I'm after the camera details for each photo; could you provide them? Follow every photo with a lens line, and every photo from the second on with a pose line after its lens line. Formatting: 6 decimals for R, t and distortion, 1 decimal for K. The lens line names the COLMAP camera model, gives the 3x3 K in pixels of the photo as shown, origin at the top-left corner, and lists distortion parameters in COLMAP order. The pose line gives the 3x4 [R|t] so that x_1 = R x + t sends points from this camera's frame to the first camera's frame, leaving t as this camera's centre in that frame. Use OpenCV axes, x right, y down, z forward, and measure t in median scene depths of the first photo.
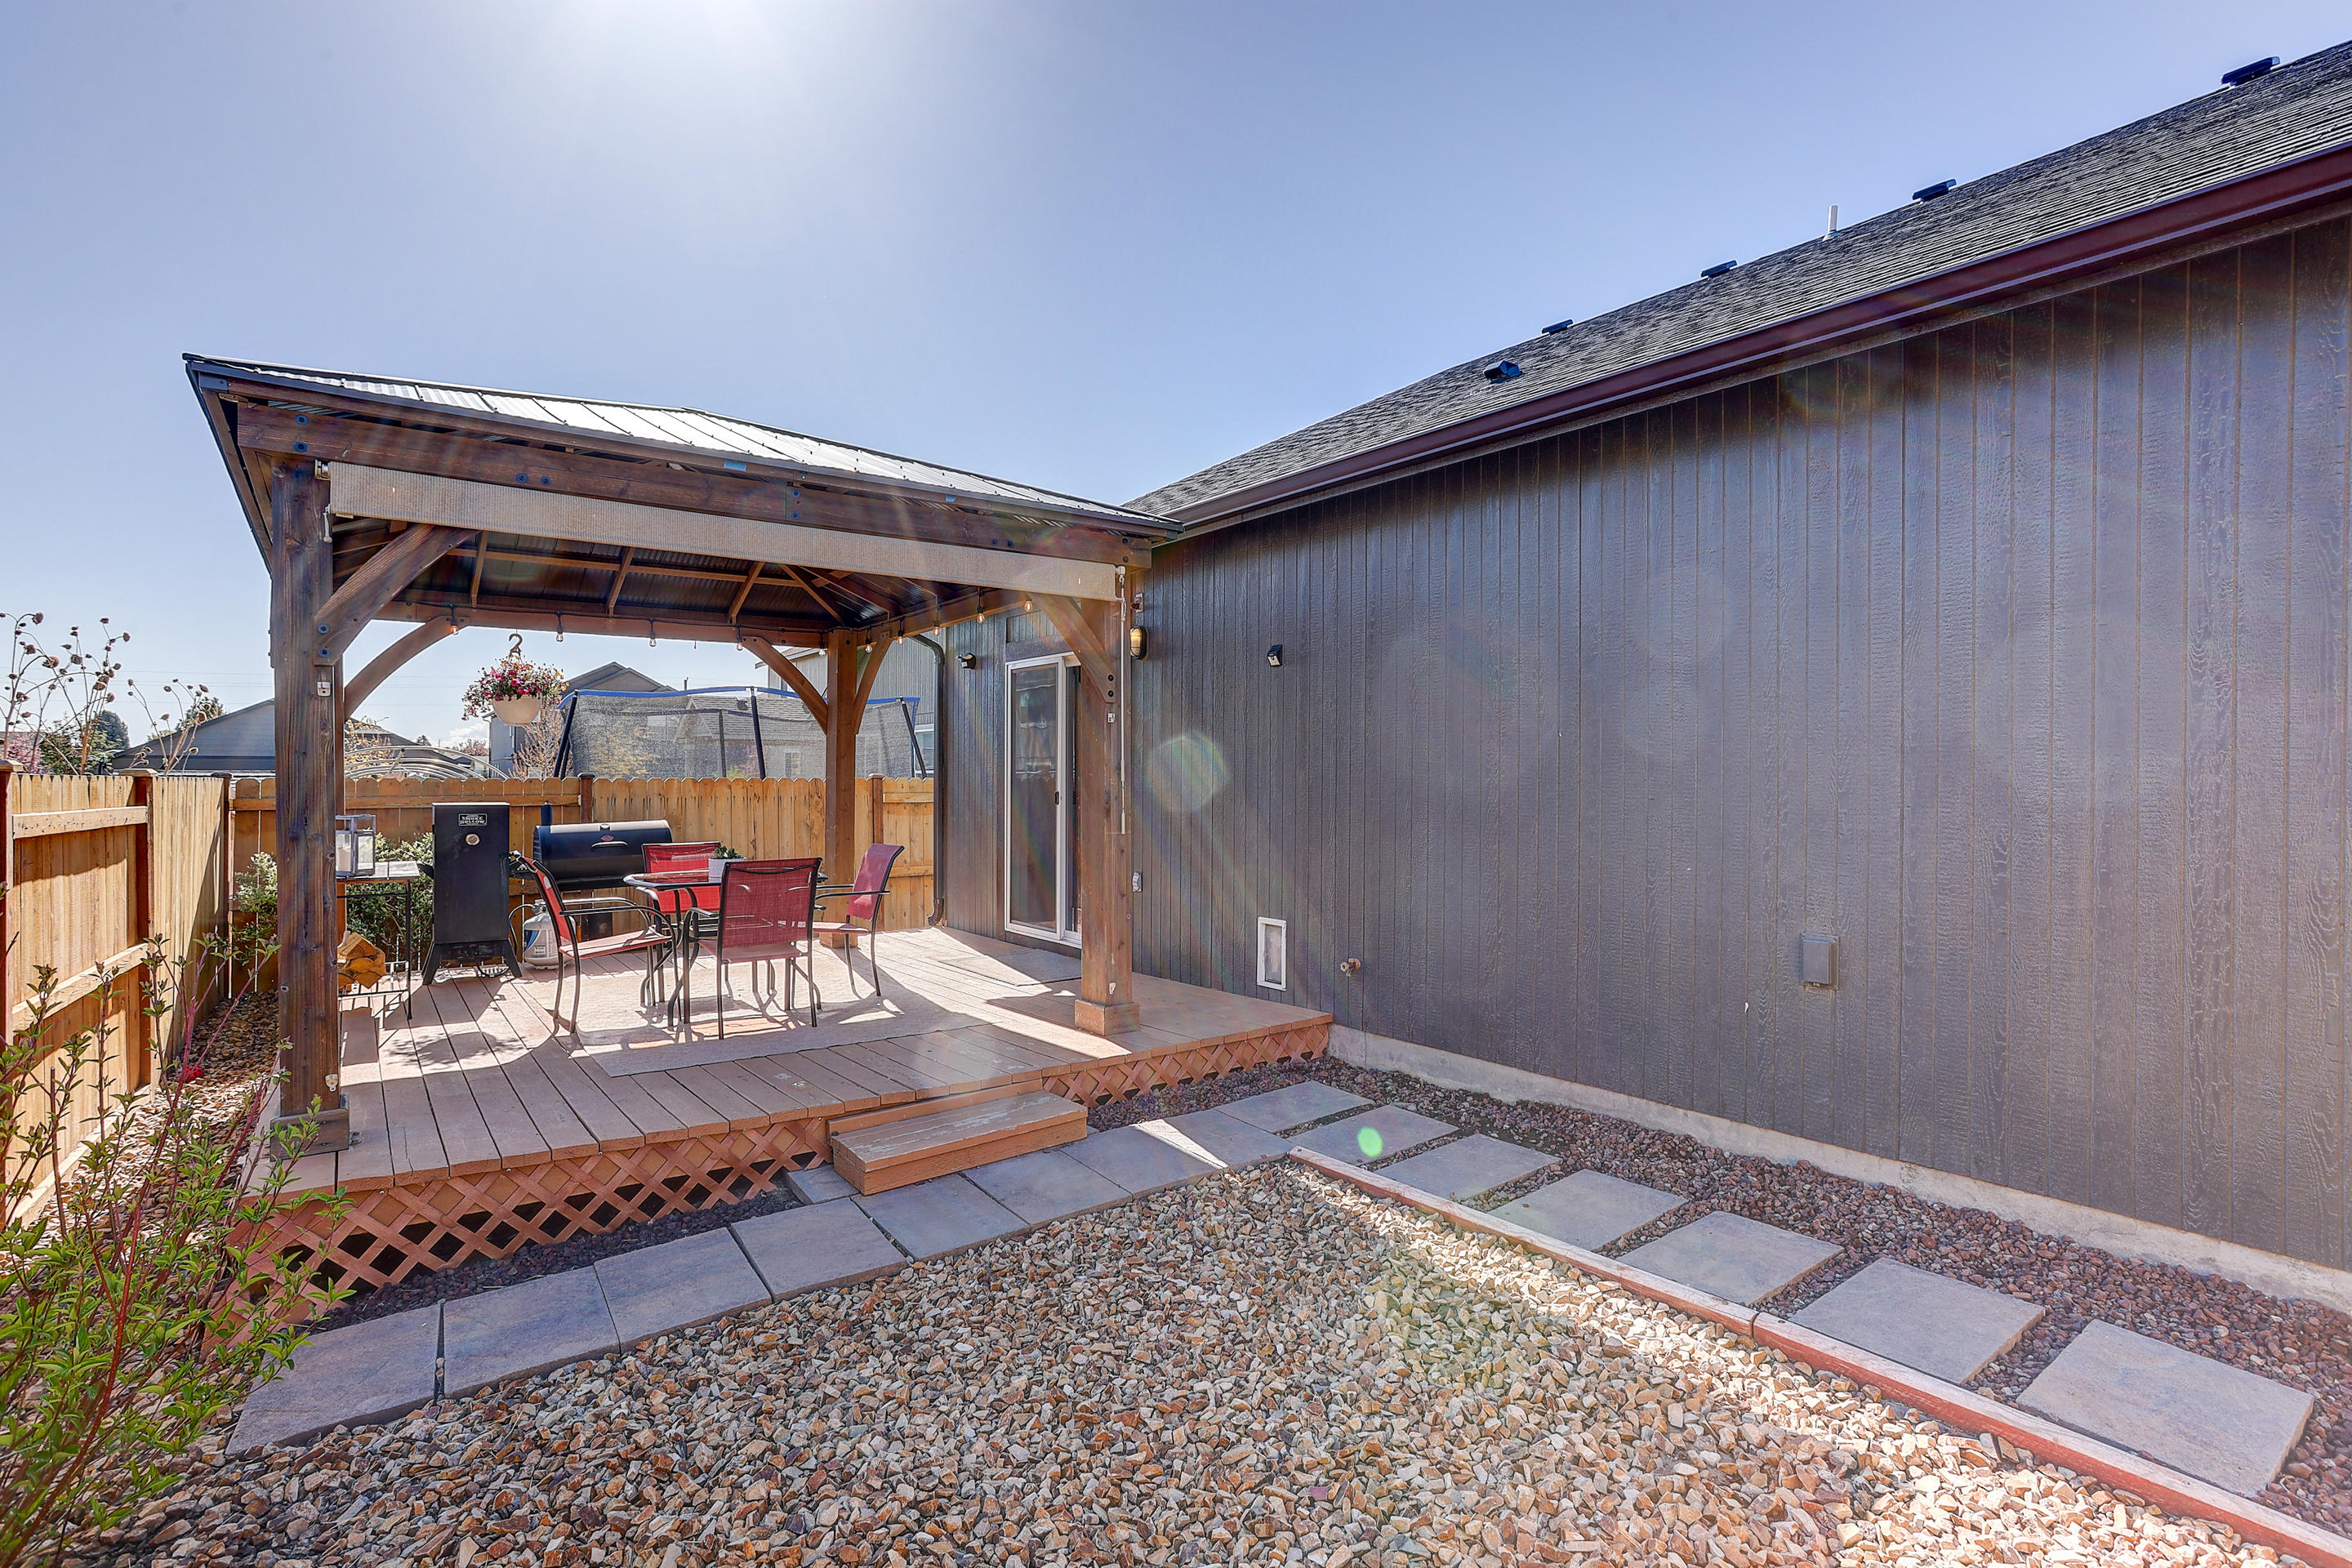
lens RADIAL K [[1152.7, 0, 1175.1], [0, 1152.7, 783.4], [0, 0, 1]] dist [-0.002290, 0.000448]
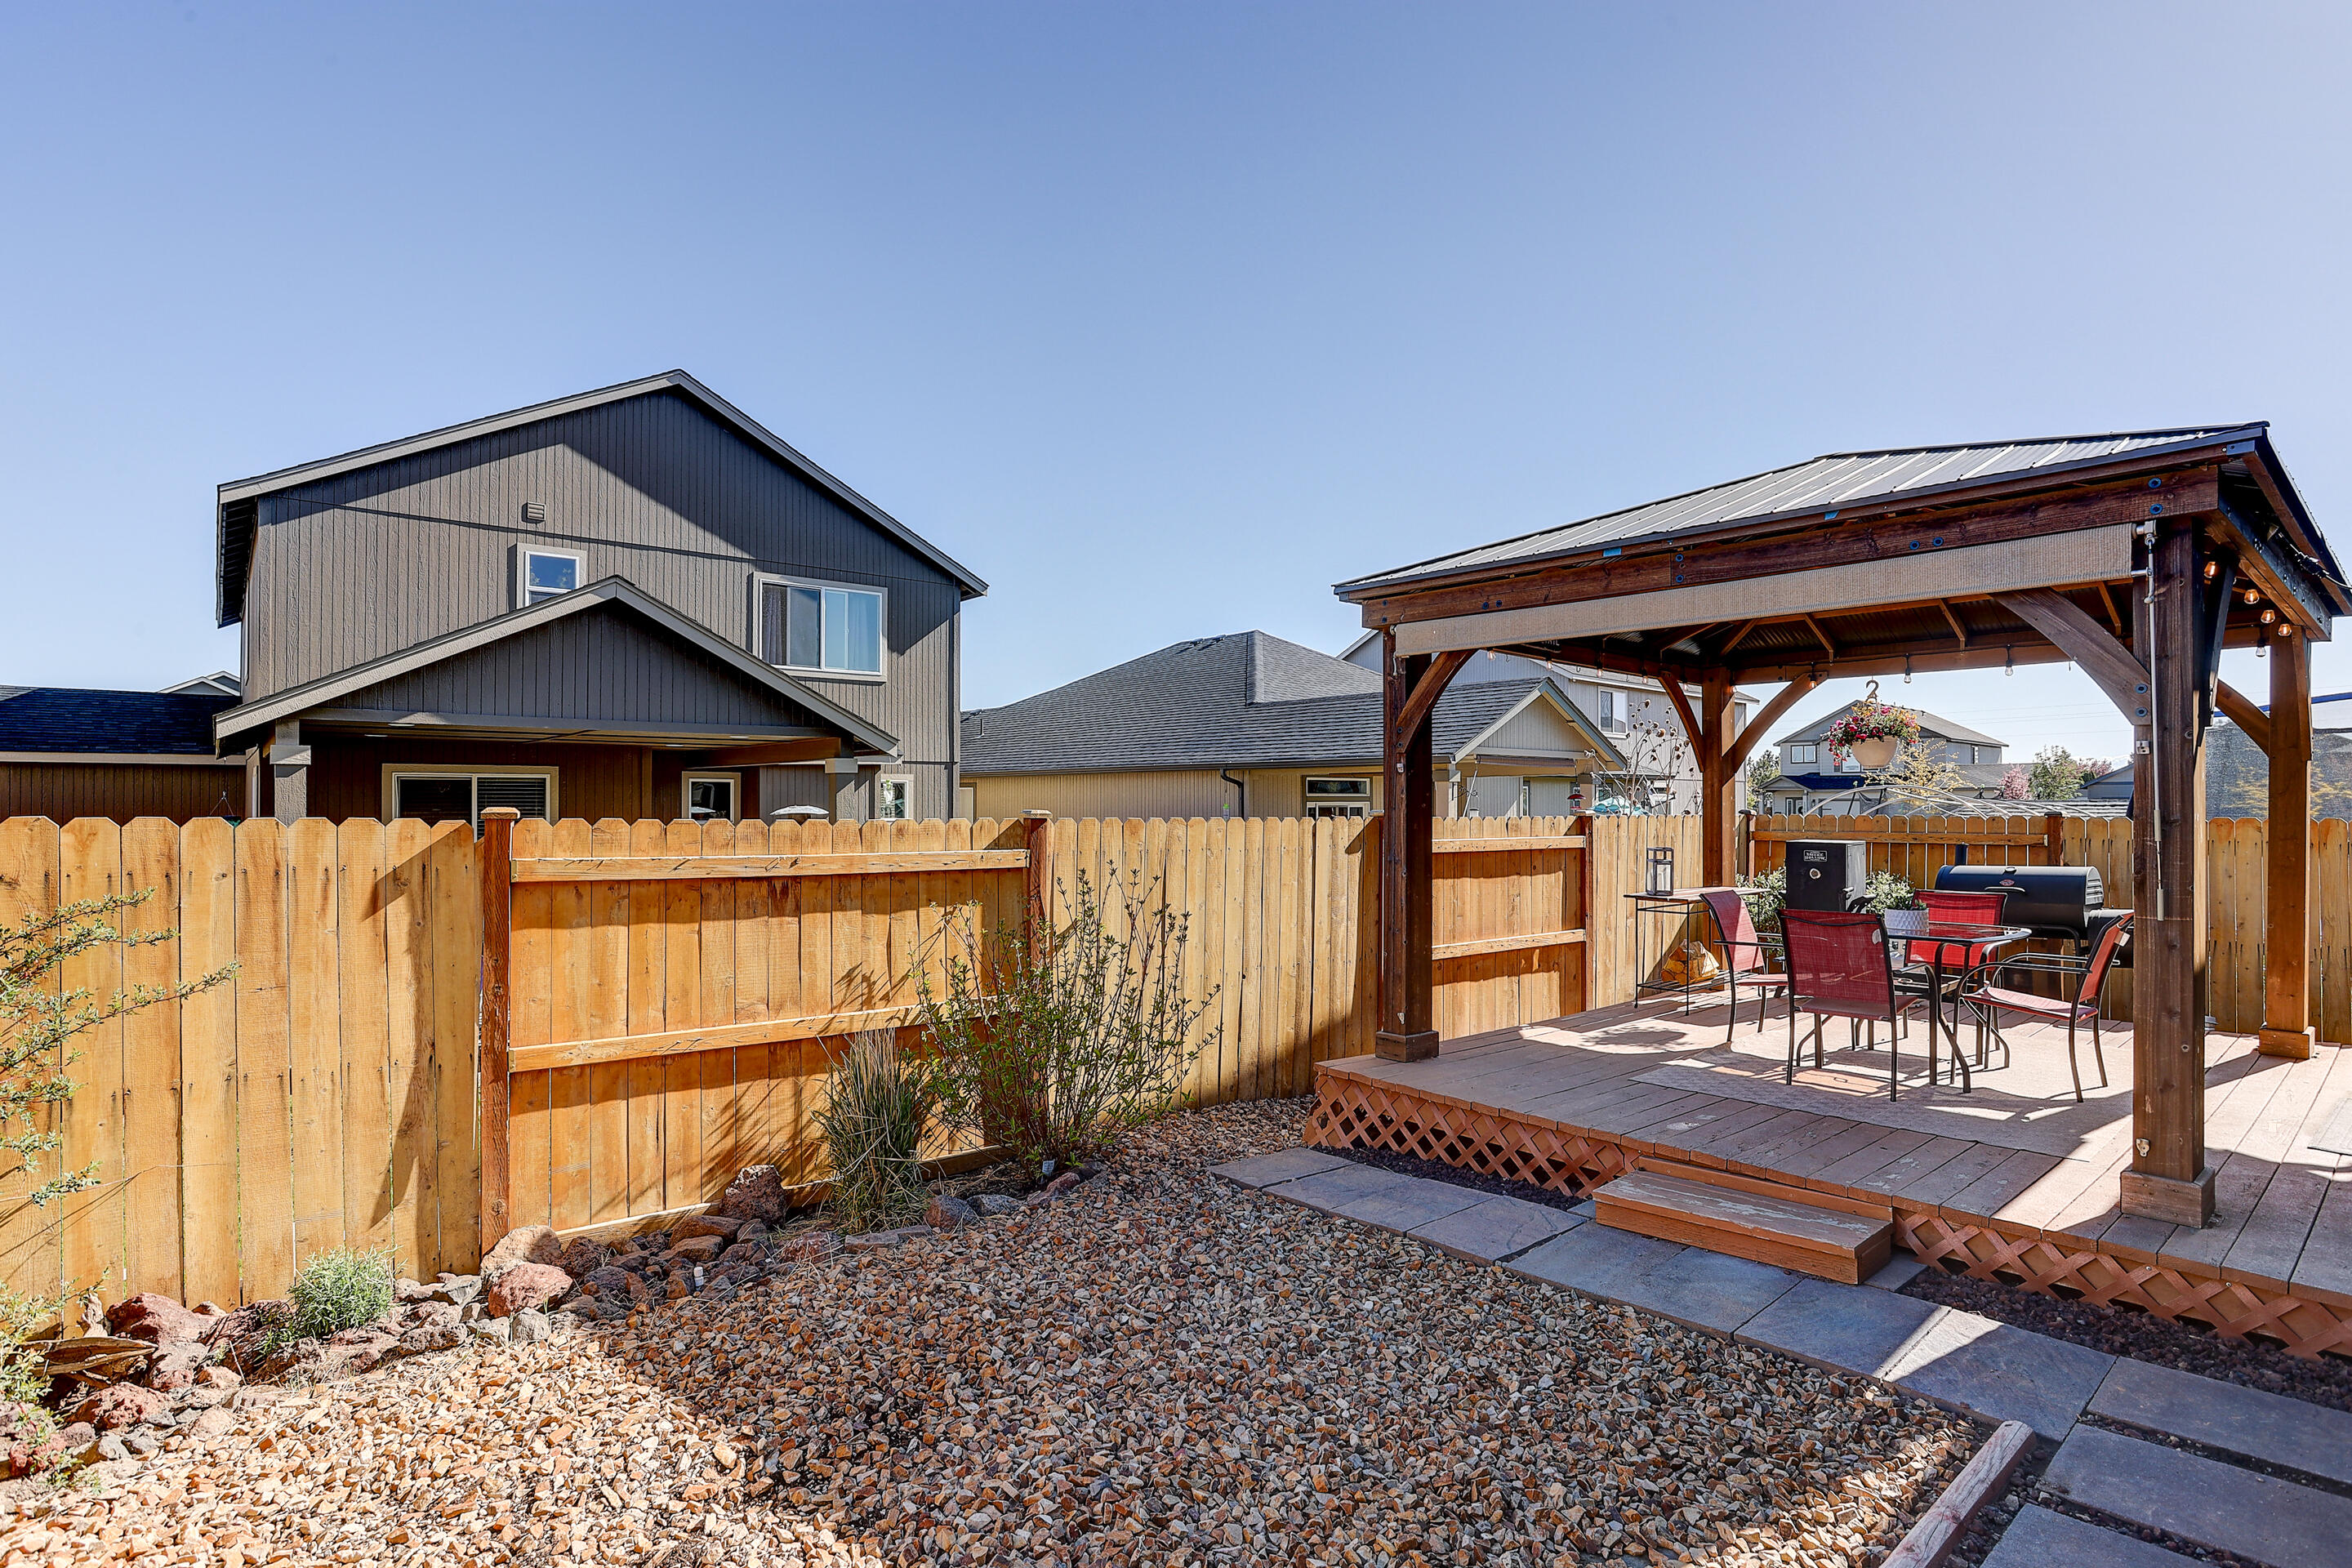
lens RADIAL K [[1154.0, 0, 1176.1], [0, 1154.0, 797.4], [0, 0, 1]] dist [-0.000158, 0.000672]
pose [[0.100568, -0.003669, -0.994923, 0.747908], [-0.003596, 0.999985, -0.004052, -0.030841], [0.994924, 0.003985, 0.100554, 0.495711]]
